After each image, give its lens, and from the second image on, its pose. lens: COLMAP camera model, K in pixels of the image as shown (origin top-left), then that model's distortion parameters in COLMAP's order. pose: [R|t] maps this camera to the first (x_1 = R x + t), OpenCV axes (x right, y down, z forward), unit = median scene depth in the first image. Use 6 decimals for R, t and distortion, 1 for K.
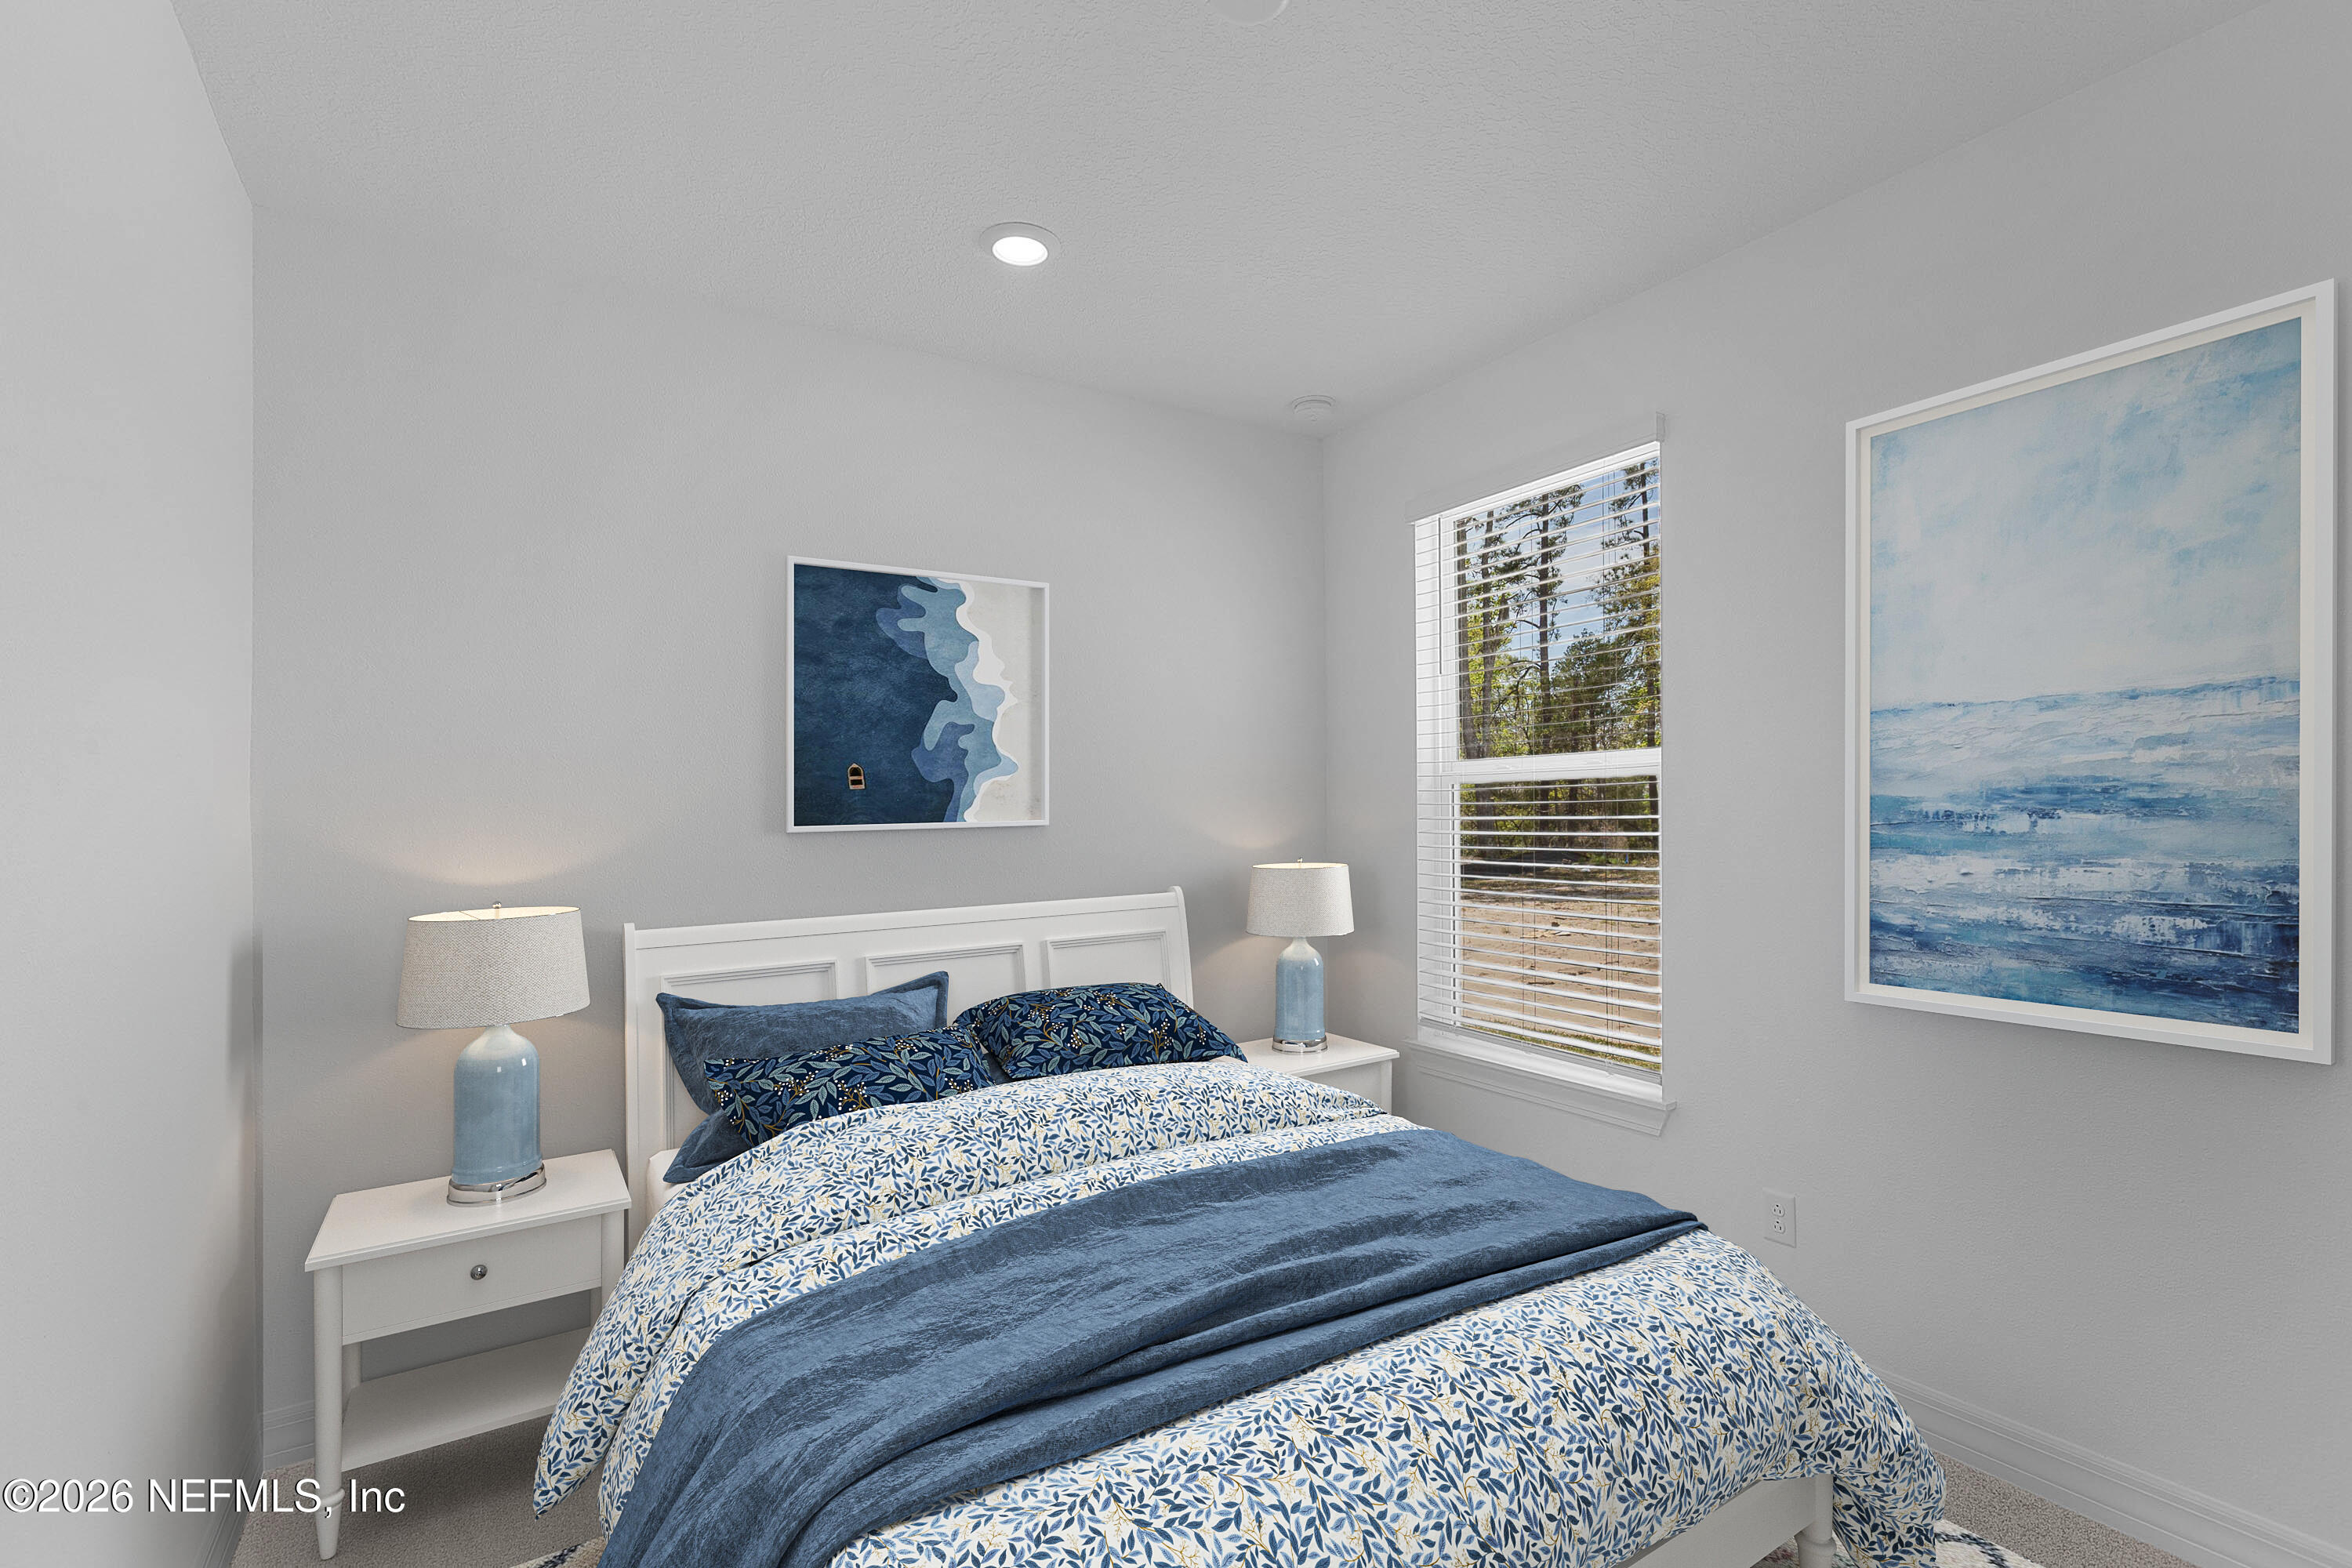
lens RADIAL K [[1060.7, 0, 1178.1], [0, 1060.7, 794.7], [0, 0, 1]] dist [0.004404, -0.000610]
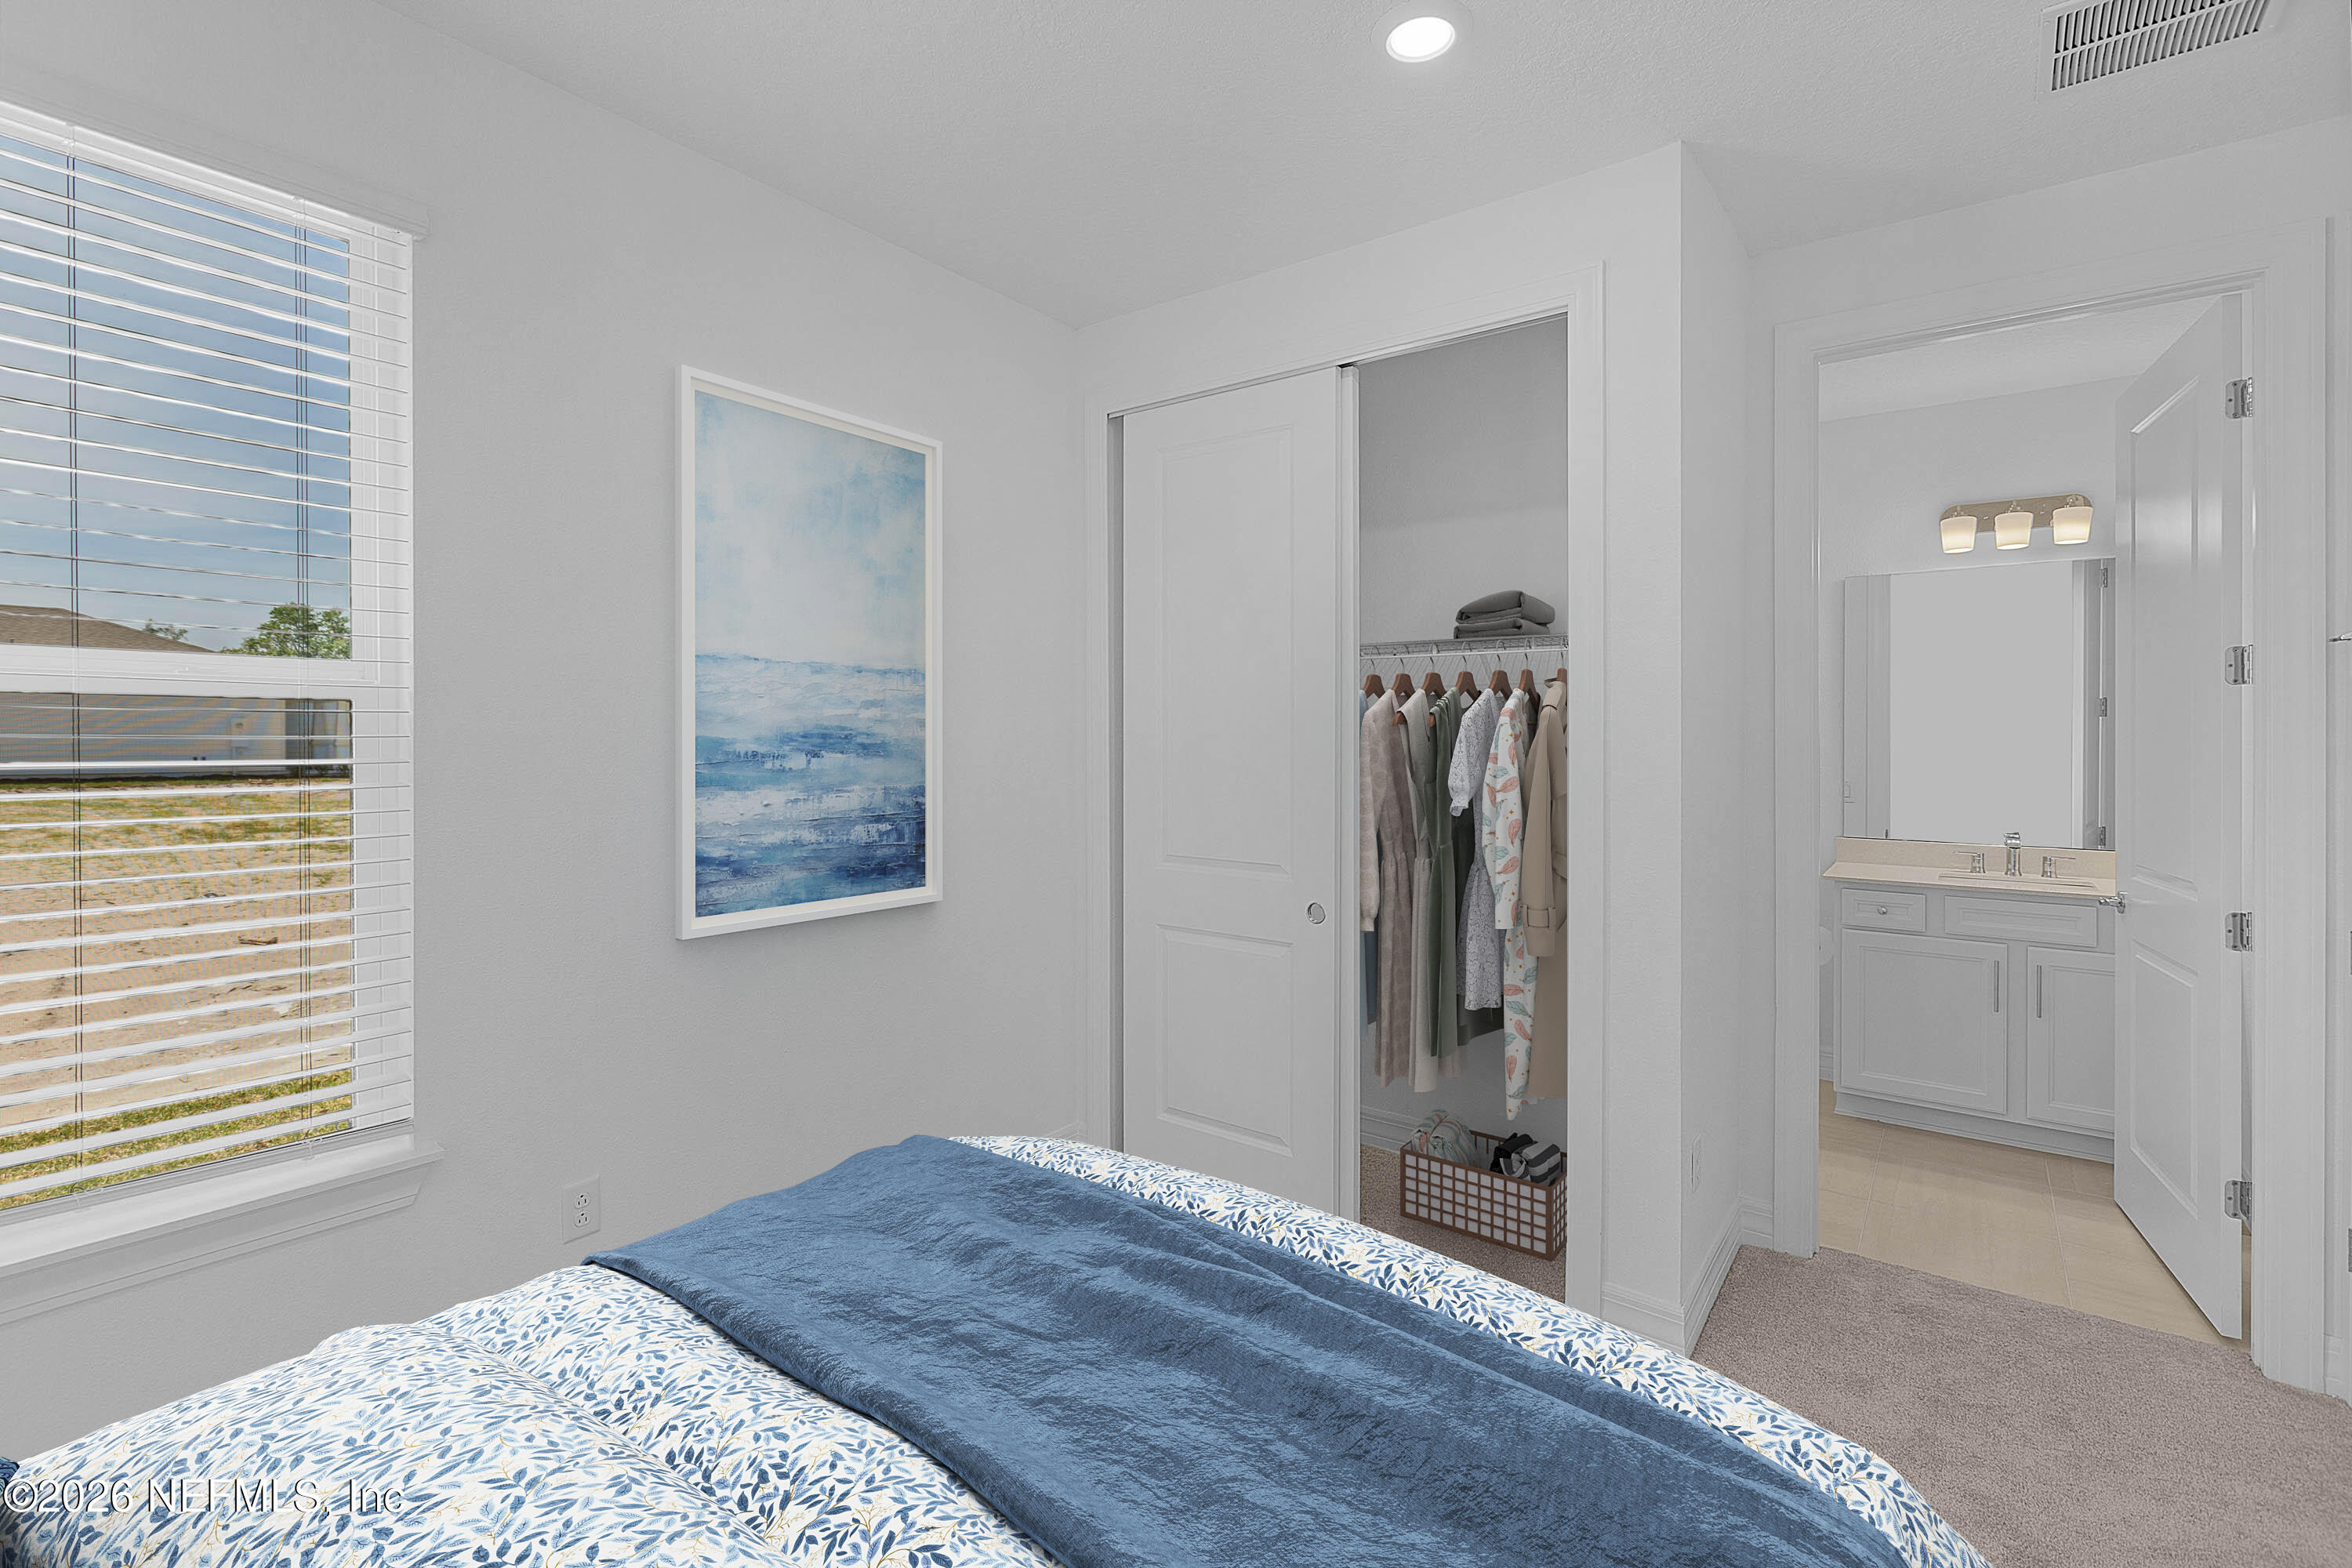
lens RADIAL K [[1060.7, 0, 1179.8], [0, 1060.7, 771.7], [0, 0, 1]] dist [0.004404, -0.000610]
pose [[-0.352511, 0.001080, 0.935807, -0.543374], [-0.000889, 0.999998, -0.001489, 0.041059], [-0.935807, -0.001357, -0.352510, 1.039084]]
